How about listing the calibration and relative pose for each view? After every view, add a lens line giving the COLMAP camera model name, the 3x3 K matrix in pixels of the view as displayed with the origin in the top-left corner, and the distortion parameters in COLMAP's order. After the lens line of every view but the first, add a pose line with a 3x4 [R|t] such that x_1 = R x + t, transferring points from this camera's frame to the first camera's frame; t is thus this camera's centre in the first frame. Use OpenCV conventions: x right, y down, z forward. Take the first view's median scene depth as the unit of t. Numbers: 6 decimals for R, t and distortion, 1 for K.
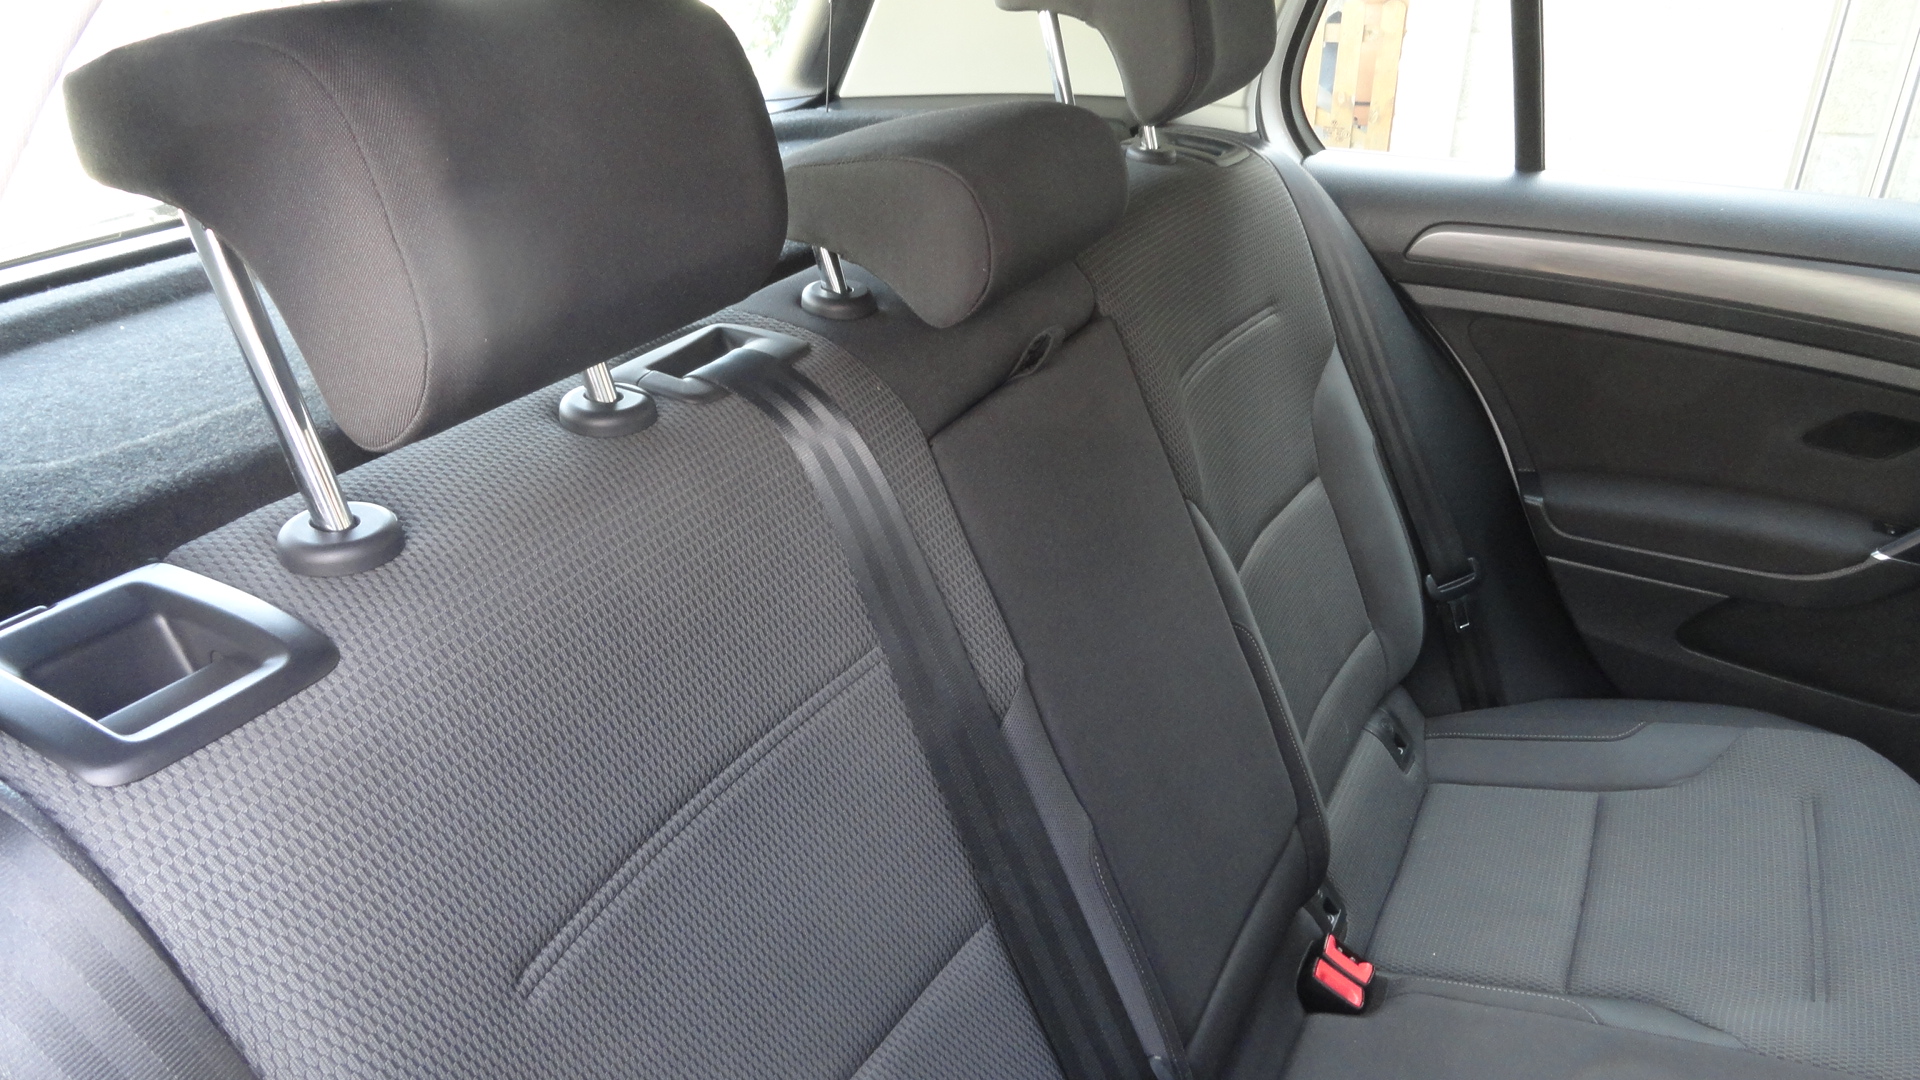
lens RADIAL K [[1327.5, 0, 958.5], [0, 1327.5, 546.9], [0, 0, 1]] dist [0.000175, 0.000750]
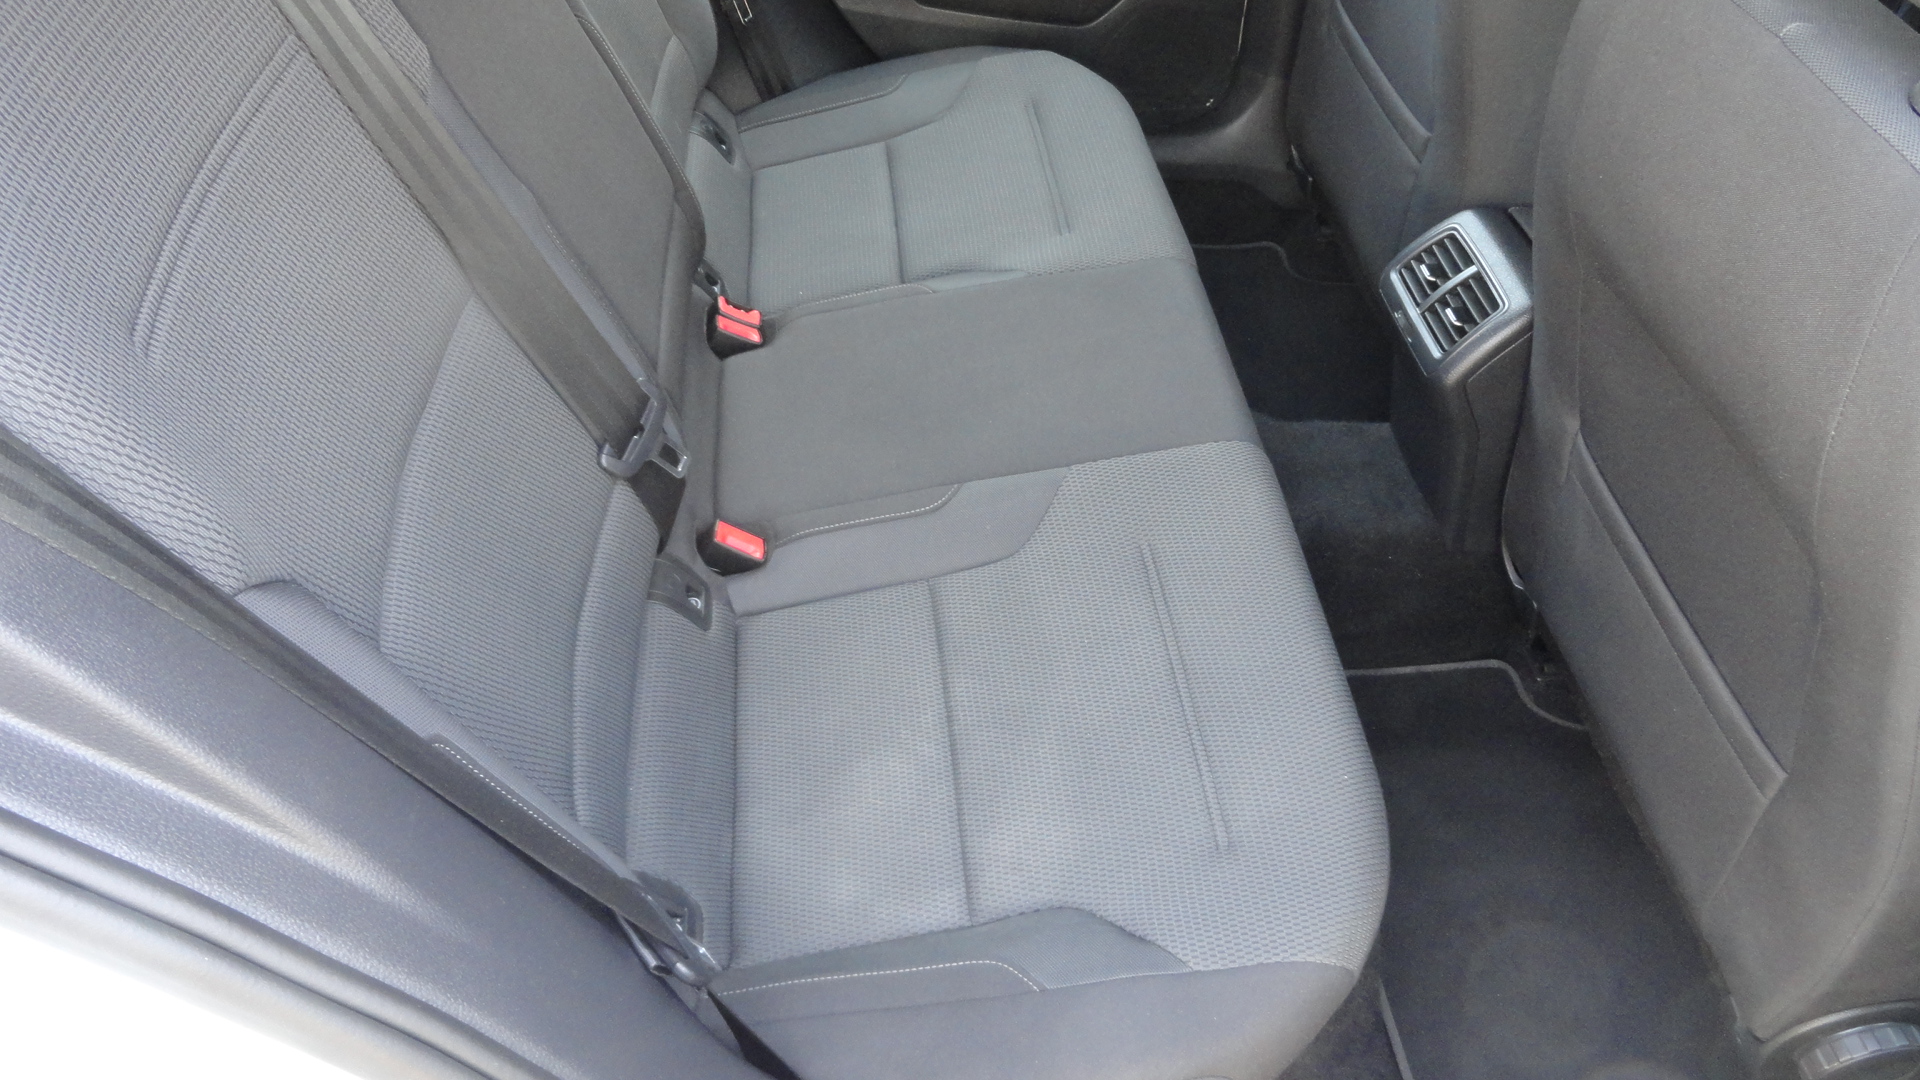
lens RADIAL K [[1327.5, 0, 958.5], [0, 1327.5, 546.9], [0, 0, 1]] dist [0.000175, 0.000750]
pose [[0.829831, -0.344842, 0.438709, -0.134751], [0.172465, 0.906198, 0.386084, 0.077657], [-0.530695, -0.244723, 0.811464, -0.113448]]
